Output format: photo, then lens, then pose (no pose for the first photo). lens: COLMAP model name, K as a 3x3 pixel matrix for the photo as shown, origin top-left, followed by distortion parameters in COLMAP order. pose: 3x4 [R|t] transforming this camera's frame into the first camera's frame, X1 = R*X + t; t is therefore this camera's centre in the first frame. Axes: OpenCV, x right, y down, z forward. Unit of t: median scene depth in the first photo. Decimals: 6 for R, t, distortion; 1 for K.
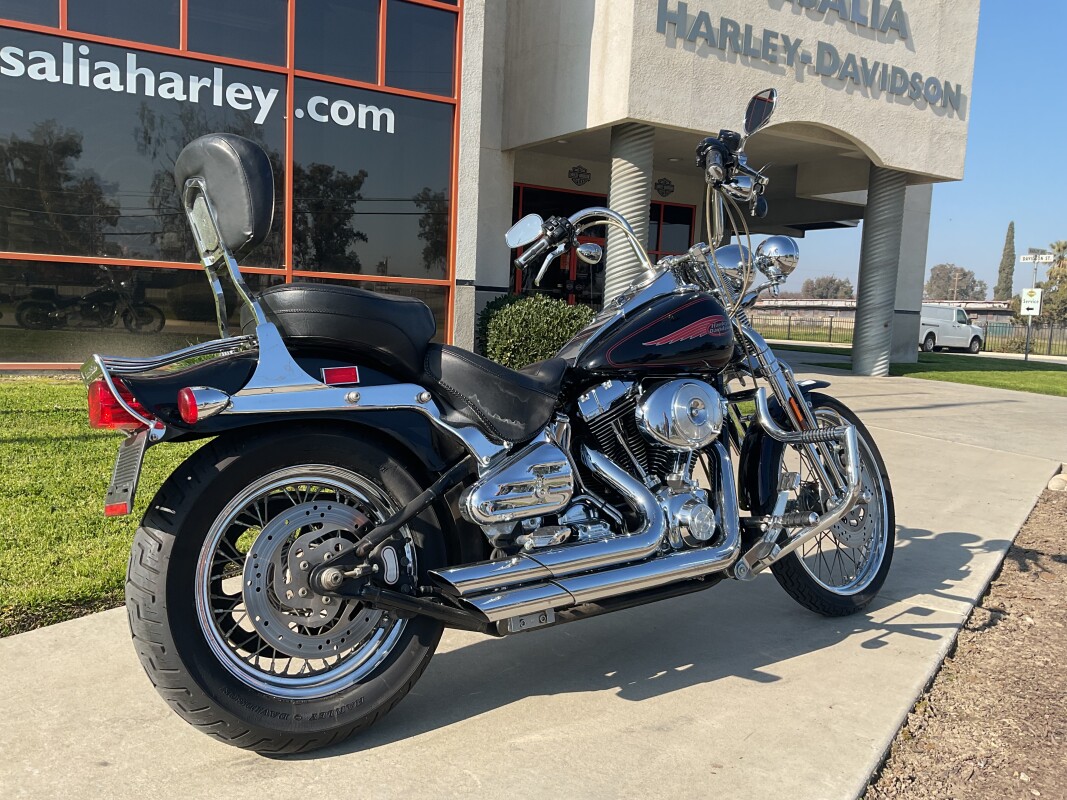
lens RADIAL K [[876.2, 0, 533.5], [0, 876.2, 400.0], [0, 0, 1]] dist [-0.006355, -0.033273]
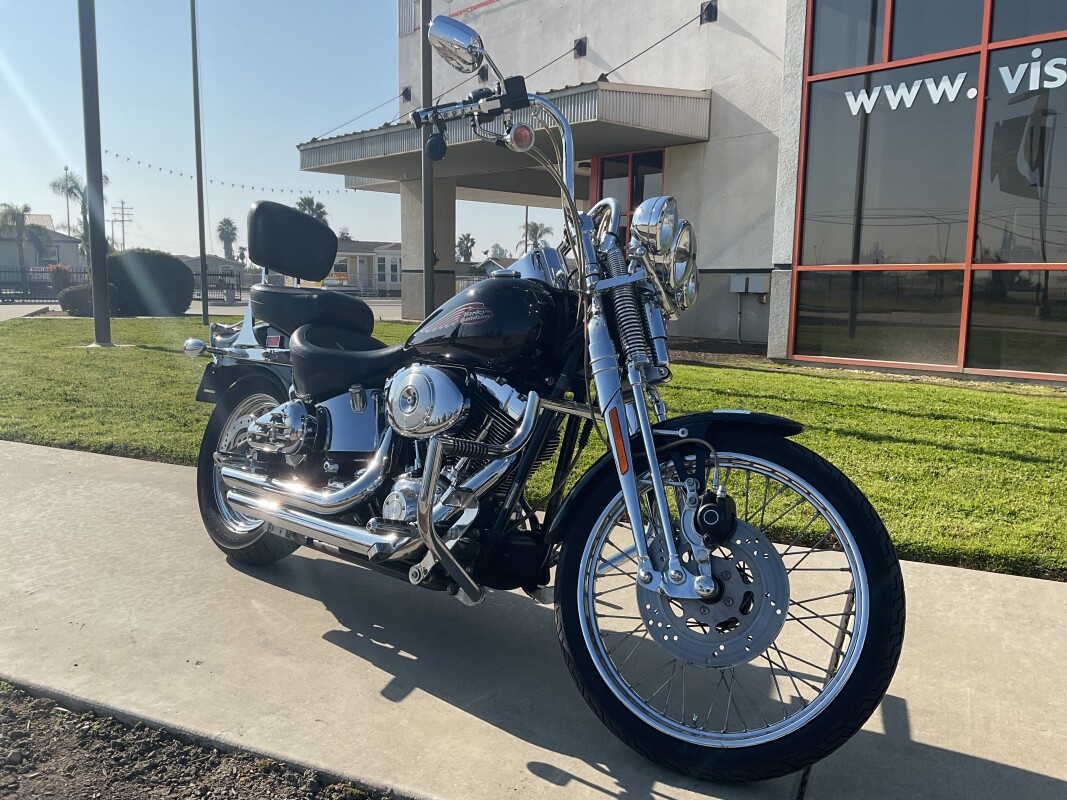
lens RADIAL K [[876.2, 0, 533.5], [0, 876.2, 400.0], [0, 0, 1]] dist [-0.006355, -0.033273]
pose [[0.240186, 0.105354, -0.964993, 1.136102], [-0.125900, 0.989078, 0.076647, -0.071815], [0.962528, 0.103083, 0.250827, 0.869492]]
